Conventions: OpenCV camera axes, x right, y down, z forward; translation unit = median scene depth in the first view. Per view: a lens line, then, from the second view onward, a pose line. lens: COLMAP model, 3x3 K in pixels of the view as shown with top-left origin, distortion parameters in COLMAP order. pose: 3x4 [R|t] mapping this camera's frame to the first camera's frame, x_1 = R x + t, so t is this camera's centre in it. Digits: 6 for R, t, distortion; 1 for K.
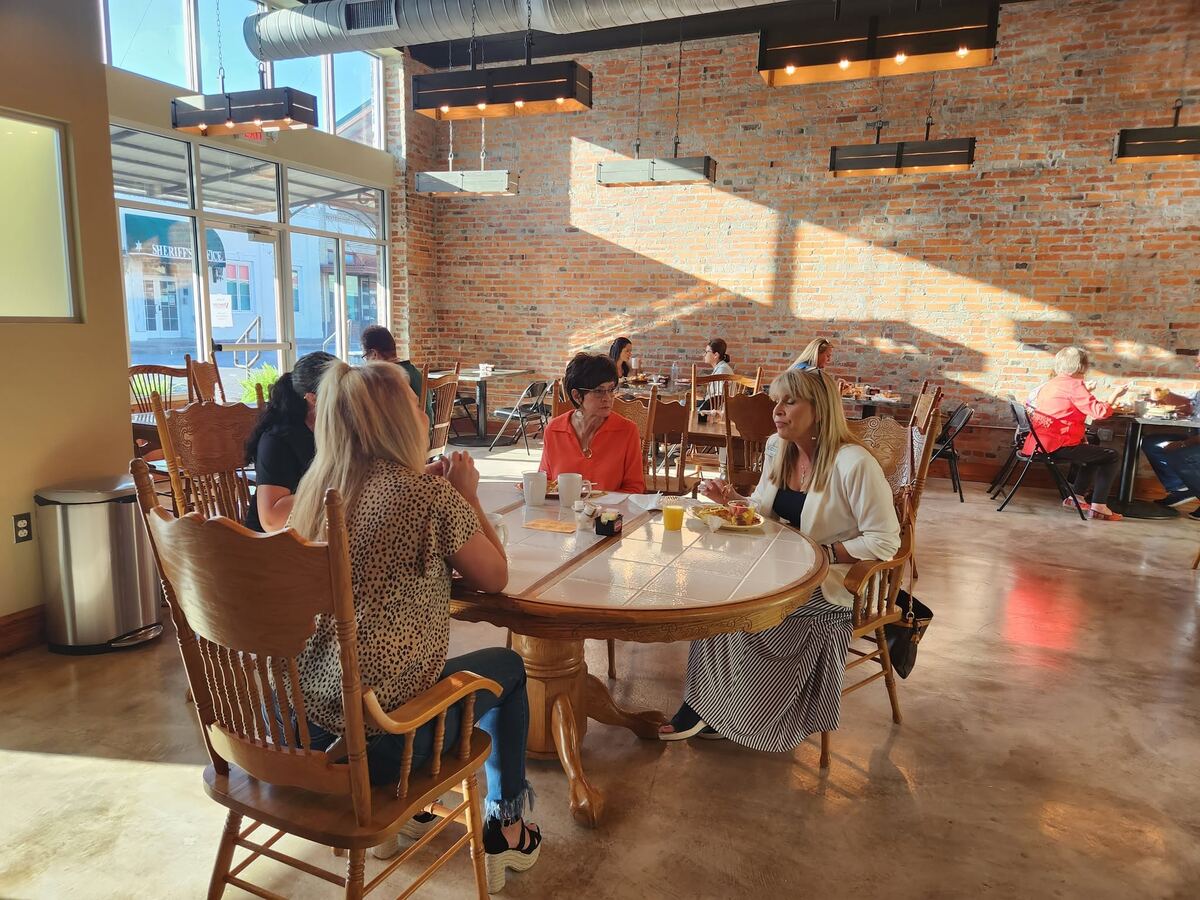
lens RADIAL K [[795.6, 0, 599.6], [0, 795.6, 448.6], [0, 0, 1]] dist [0.074715, -0.055151]
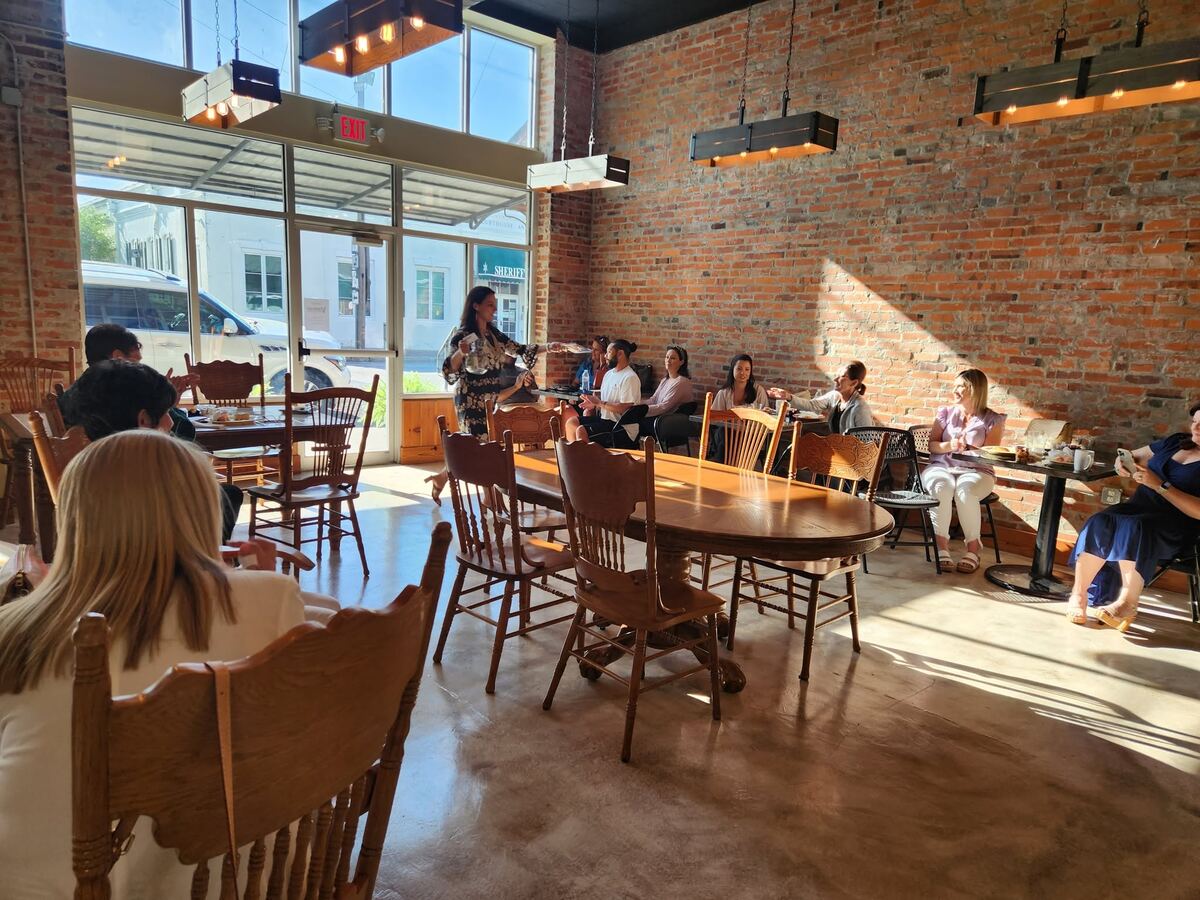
lens RADIAL K [[795.6, 0, 619.2], [0, 795.6, 456.8], [0, 0, 1]] dist [0.074715, -0.055151]
pose [[0.916542, 0.081473, -0.391552, 0.245385], [-0.086249, 0.996259, 0.005407, -0.034601], [0.390527, 0.028815, 0.920140, 0.228003]]
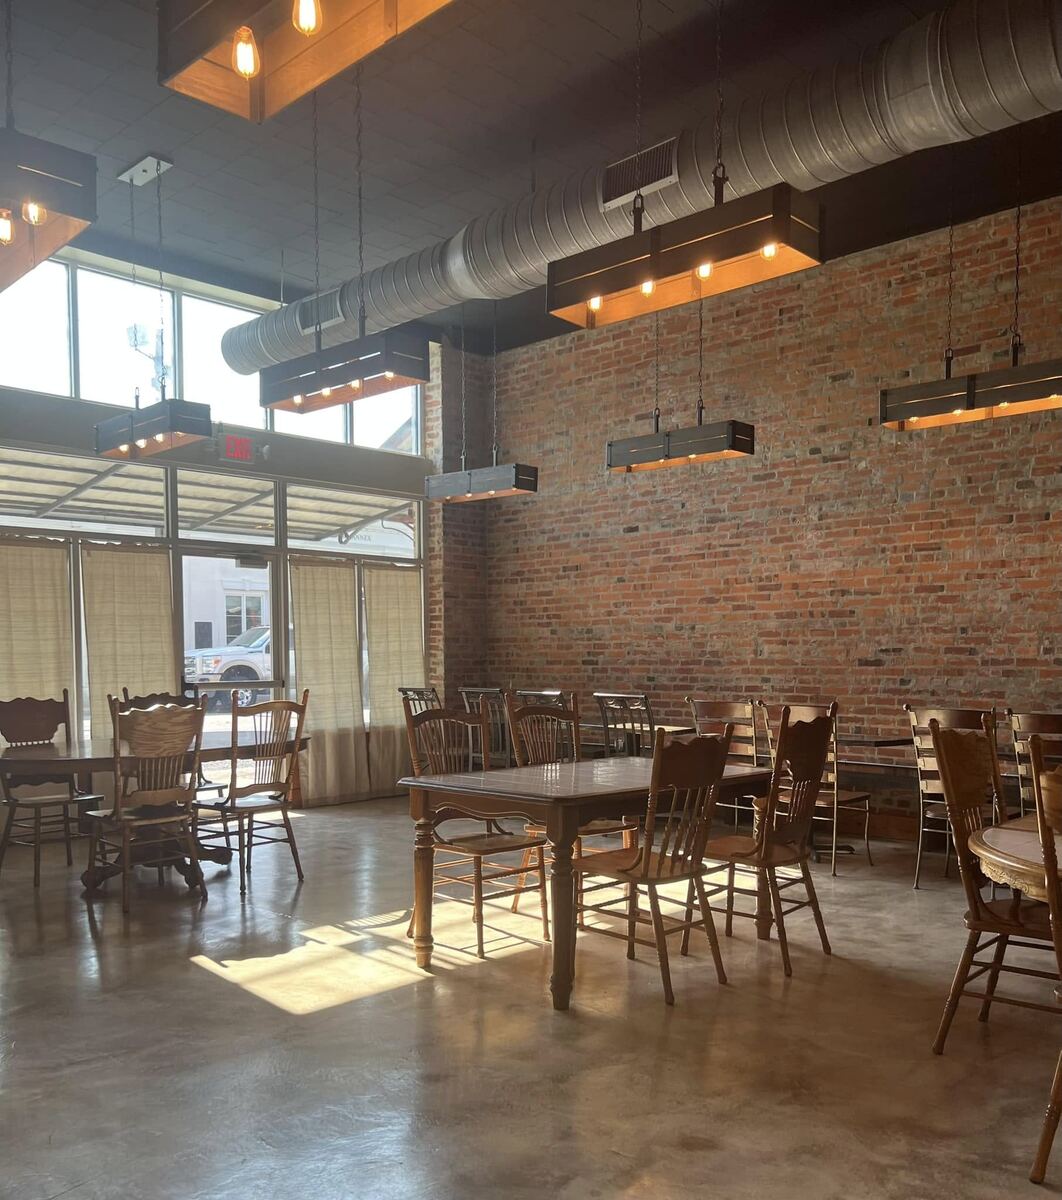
lens RADIAL K [[1058.8, 0, 536.7], [0, 1058.8, 698.5], [0, 0, 1]] dist [0.047982, -0.090201]
pose [[0.940010, -0.017276, -0.340708, 0.256658], [-0.024335, 0.992777, -0.117481, 0.013214], [0.340277, 0.118724, 0.932800, 0.035565]]
